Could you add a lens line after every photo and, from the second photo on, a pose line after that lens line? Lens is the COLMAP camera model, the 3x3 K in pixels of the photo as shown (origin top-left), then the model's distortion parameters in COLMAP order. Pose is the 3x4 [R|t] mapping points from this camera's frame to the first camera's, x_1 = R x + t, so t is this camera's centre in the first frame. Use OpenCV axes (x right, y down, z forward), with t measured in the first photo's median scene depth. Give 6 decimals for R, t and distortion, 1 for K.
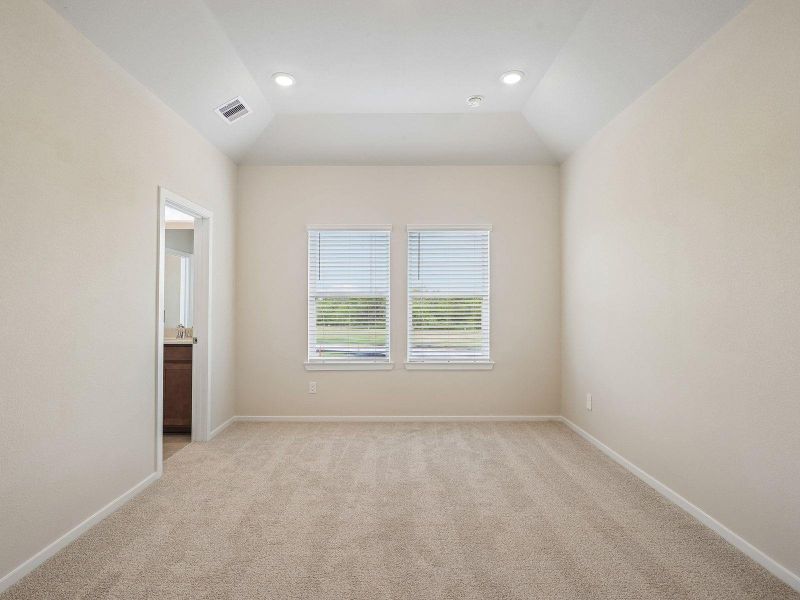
lens RADIAL K [[403.2, 0, 404.4], [0, 403.2, 307.0], [0, 0, 1]] dist [0.005502, 0.003275]
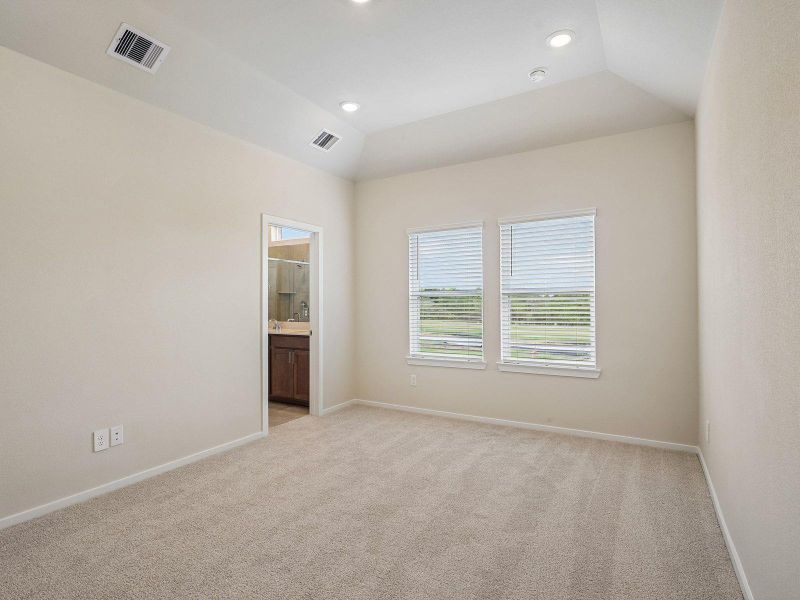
lens RADIAL K [[405.2, 0, 398.6], [0, 405.2, 306.2], [0, 0, 1]] dist [0.014361, -0.000803]
pose [[0.869103, -0.001360, -0.494629, 0.313476], [0.002682, 0.999994, 0.001963, -0.000037], [0.494624, -0.003033, 0.869102, 0.054783]]
